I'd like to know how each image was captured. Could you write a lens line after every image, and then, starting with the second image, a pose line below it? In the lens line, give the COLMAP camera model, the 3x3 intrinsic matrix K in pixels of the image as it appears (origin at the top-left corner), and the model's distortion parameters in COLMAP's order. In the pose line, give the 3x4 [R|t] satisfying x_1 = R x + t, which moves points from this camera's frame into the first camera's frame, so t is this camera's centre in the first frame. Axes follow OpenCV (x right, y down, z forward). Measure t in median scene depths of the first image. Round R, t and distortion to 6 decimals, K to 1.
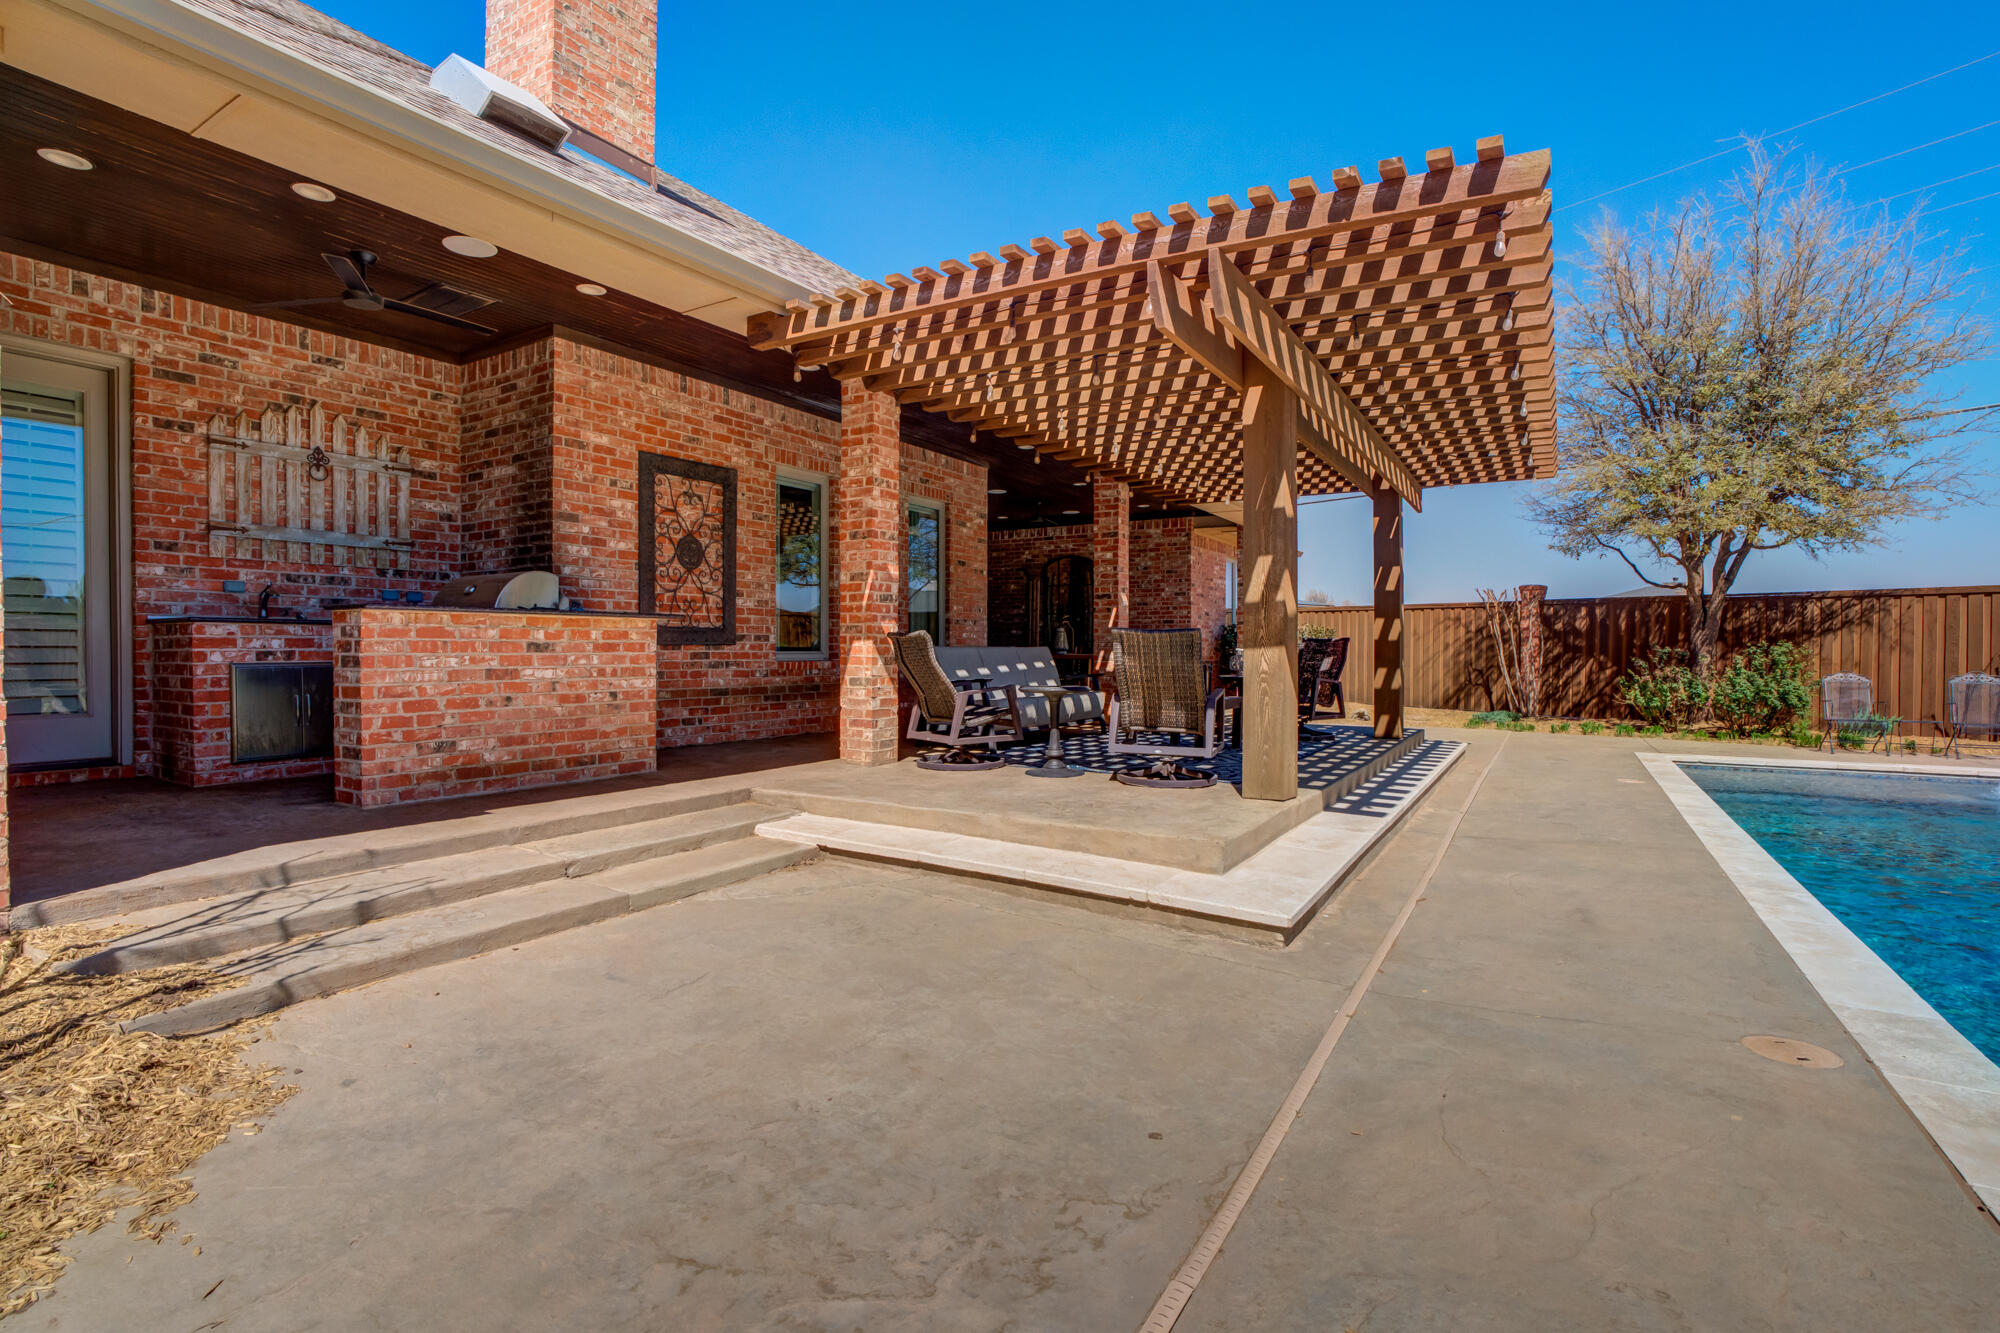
lens RADIAL K [[933.1, 0, 972.2], [0, 933.1, 673.0], [0, 0, 1]] dist [-0.050651, 0.017626]
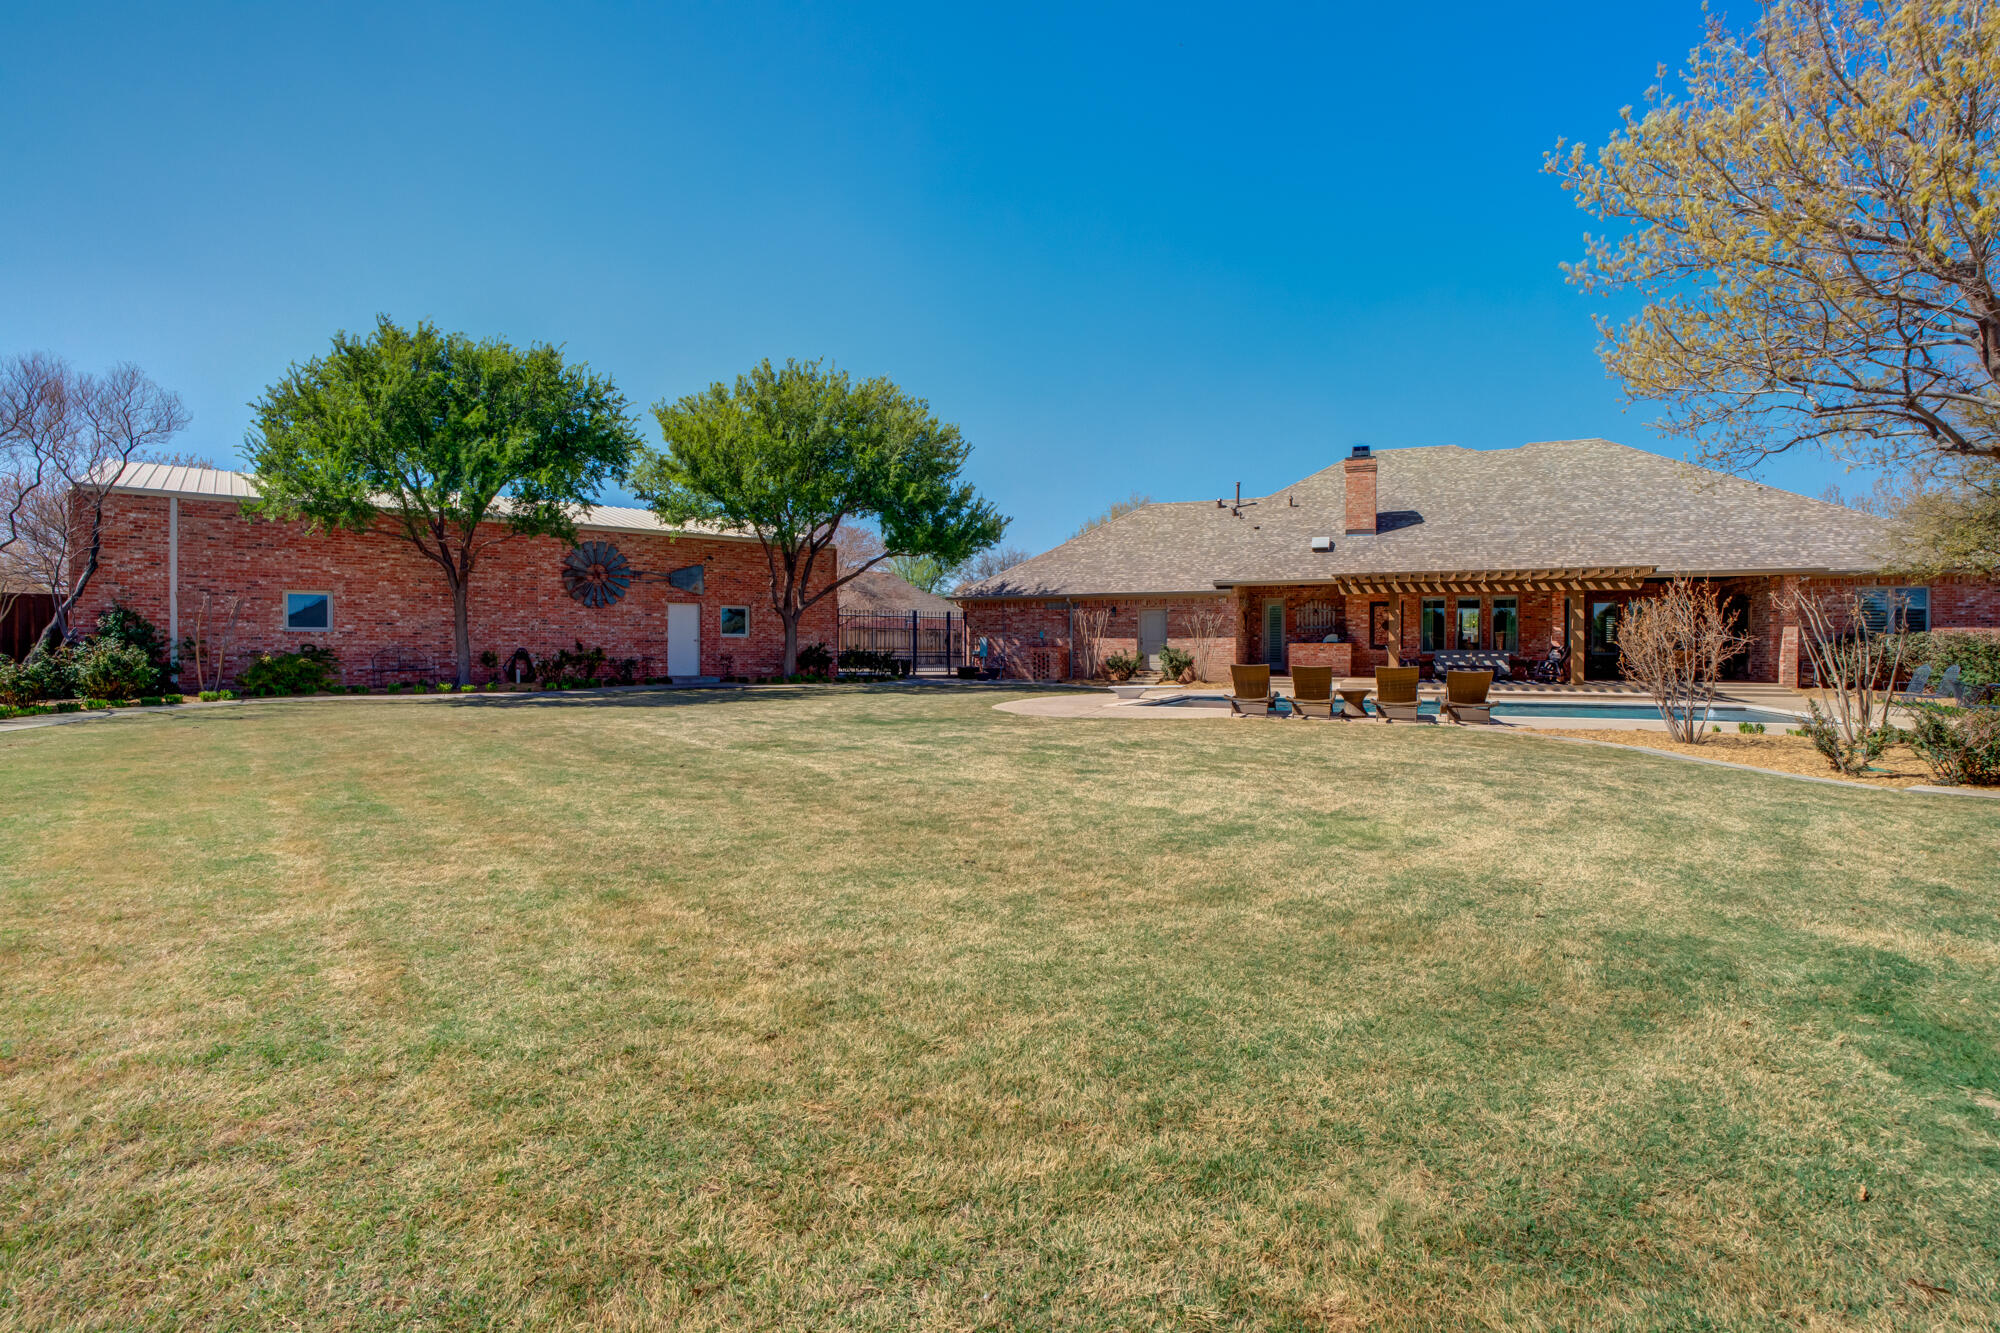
lens RADIAL K [[933.1, 0, 1014.0], [0, 933.1, 657.6], [0, 0, 1]] dist [-0.050651, 0.017626]
pose [[0.179570, 0.004914, -0.983733, 3.434984], [-0.028941, 0.999581, -0.000289, 0.053823], [0.983319, 0.028522, 0.179637, -1.295307]]
